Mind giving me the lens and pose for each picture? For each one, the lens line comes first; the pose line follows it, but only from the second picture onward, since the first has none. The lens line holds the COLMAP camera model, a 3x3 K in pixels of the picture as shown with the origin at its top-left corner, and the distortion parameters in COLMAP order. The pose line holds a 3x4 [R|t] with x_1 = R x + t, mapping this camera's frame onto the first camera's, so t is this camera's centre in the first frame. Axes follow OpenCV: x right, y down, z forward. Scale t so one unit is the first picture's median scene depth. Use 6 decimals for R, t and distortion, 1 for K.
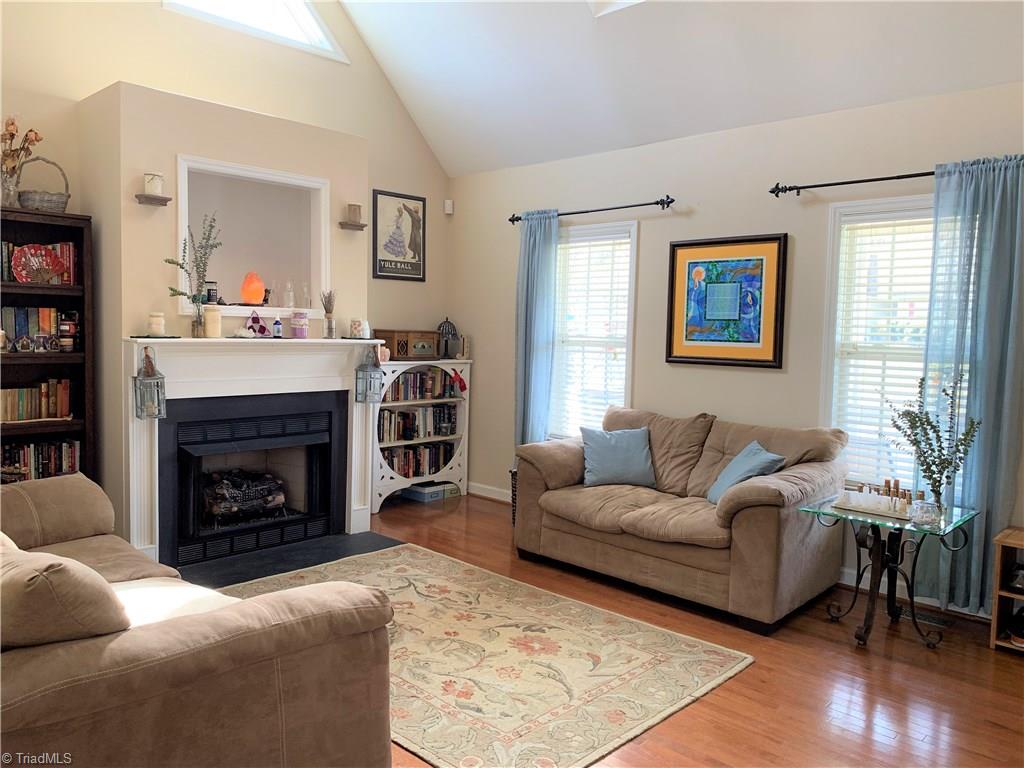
lens RADIAL K [[788.7, 0, 502.7], [0, 788.7, 379.8], [0, 0, 1]] dist [0.094026, -0.136428]
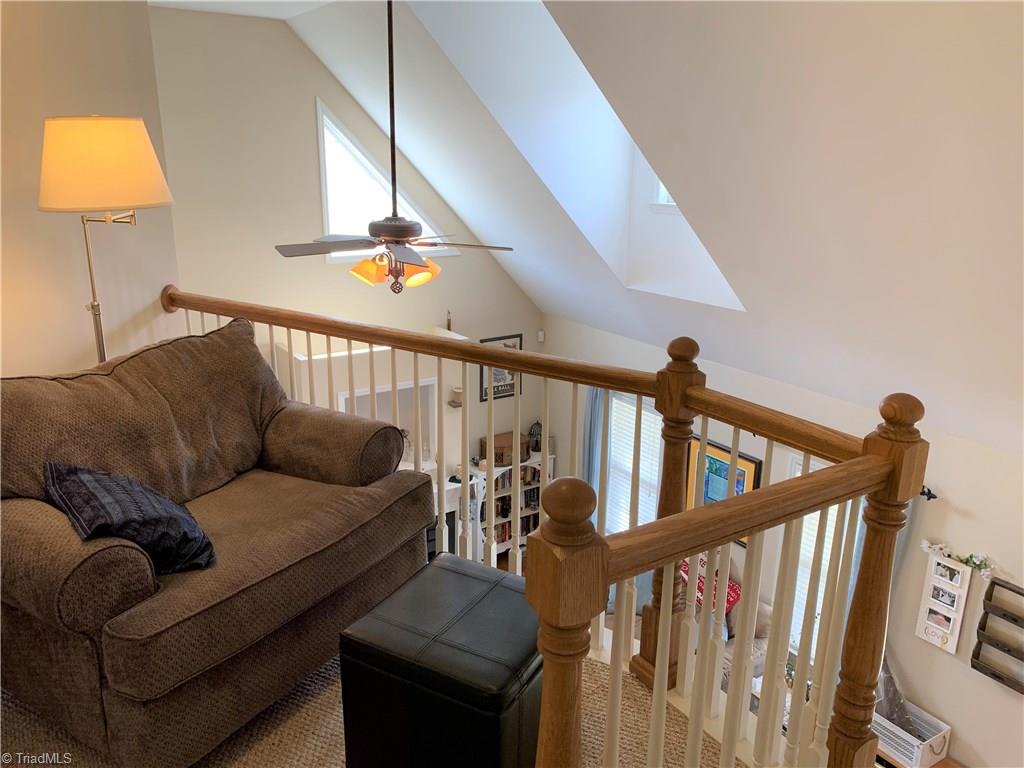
lens RADIAL K [[788.7, 0, 502.7], [0, 788.7, 379.8], [0, 0, 1]] dist [0.094026, -0.136428]
pose [[0.976168, 0.054968, -0.209940, 0.202207], [-0.009643, 0.977422, 0.211079, -0.591086], [0.216802, -0.204024, 0.954658, -0.349141]]
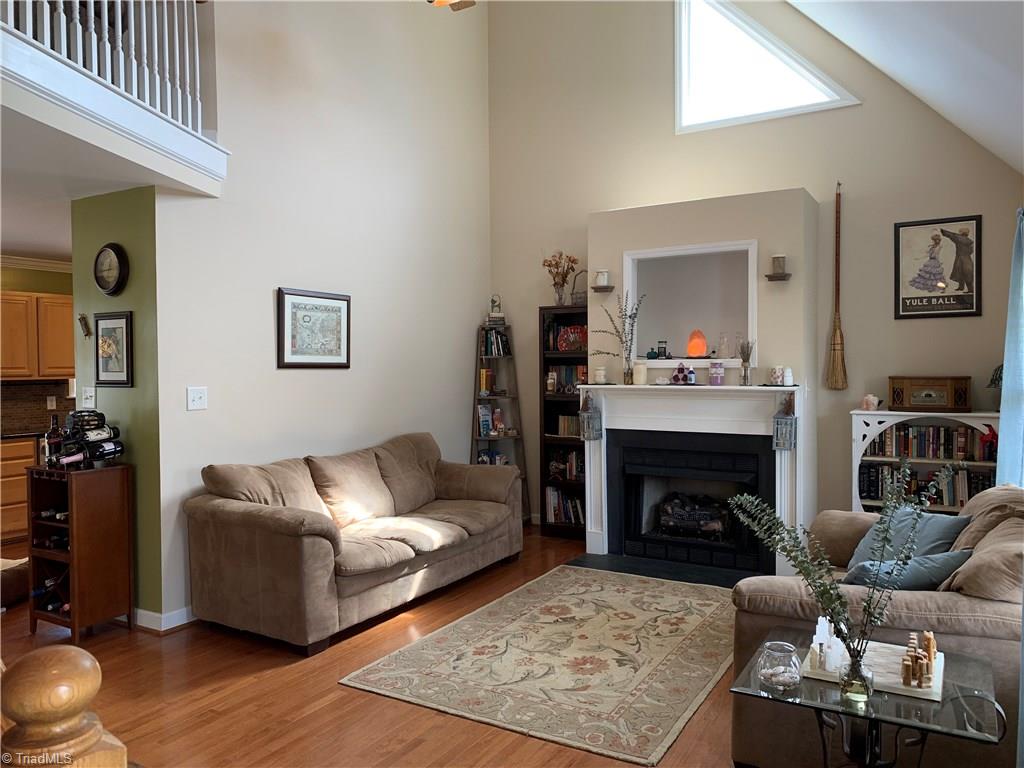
lens RADIAL K [[788.7, 0, 502.7], [0, 788.7, 379.8], [0, 0, 1]] dist [0.094026, -0.136428]
pose [[0.217080, -0.004679, -0.976143, 0.833819], [-0.052907, 0.998462, -0.016552, -0.026588], [0.974719, 0.055238, 0.216499, 0.481145]]
